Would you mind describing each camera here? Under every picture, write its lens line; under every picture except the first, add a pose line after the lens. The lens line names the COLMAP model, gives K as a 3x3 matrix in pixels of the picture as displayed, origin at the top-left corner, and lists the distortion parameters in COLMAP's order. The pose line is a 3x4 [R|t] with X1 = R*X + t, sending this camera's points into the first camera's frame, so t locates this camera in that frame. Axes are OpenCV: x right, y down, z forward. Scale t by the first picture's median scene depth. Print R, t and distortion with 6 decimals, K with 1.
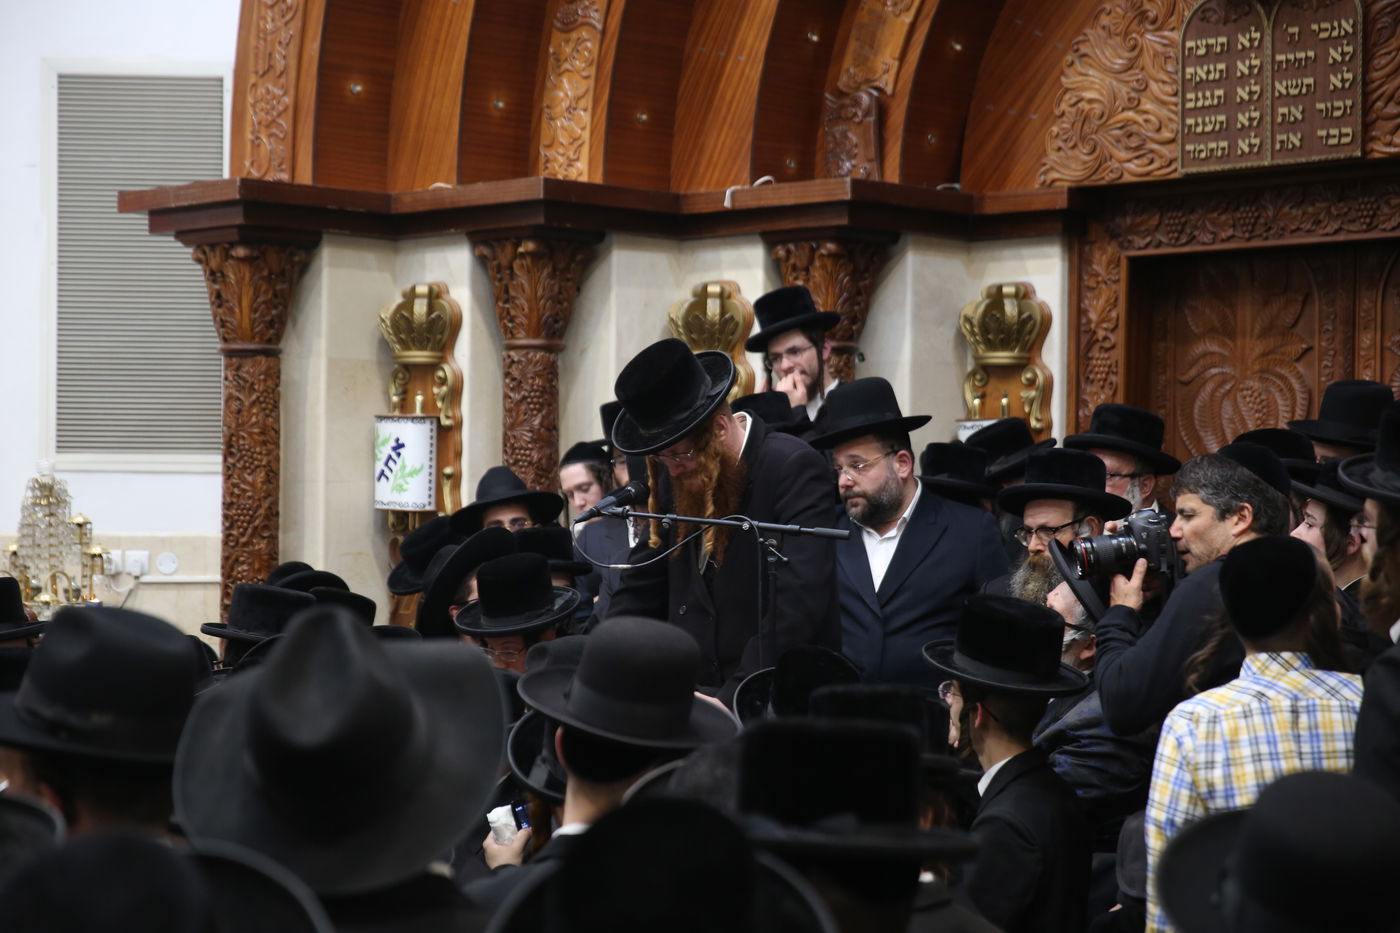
lens RADIAL K [[2445.0, 0, 702.3], [0, 2445.0, 466.2], [0, 0, 1]] dist [0.132597, 0.000000]
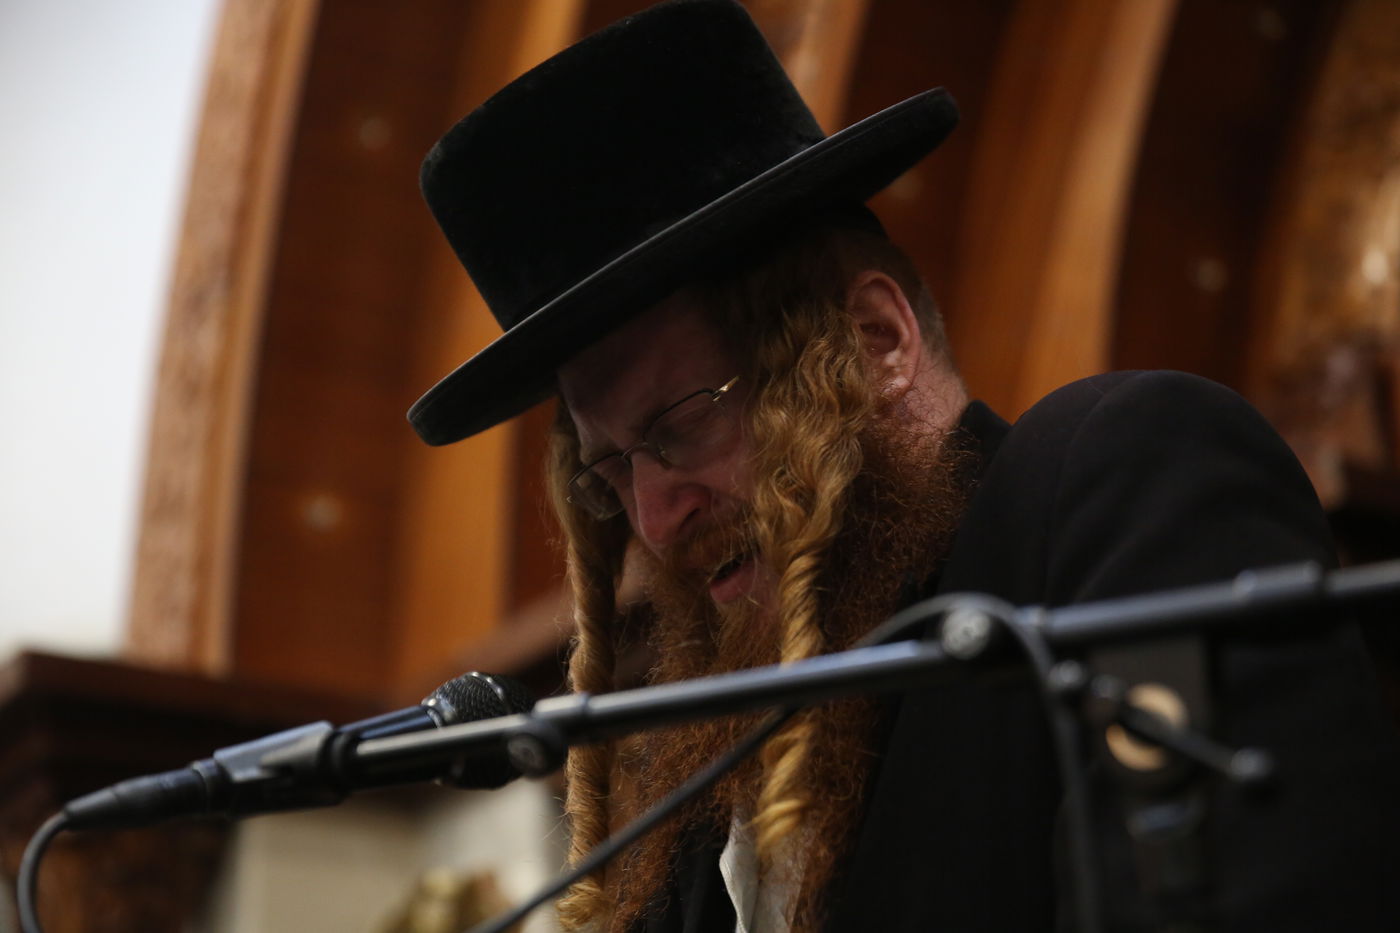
lens RADIAL K [[2445.0, 0, 696.2], [0, 2445.0, 467.7], [0, 0, 1]] dist [0.132597, 0.000000]
pose [[0.979737, -0.123735, -0.157498, 0.018005], [0.049998, 0.912548, -0.405903, 0.051574], [0.193949, 0.389803, 0.900243, 0.561880]]
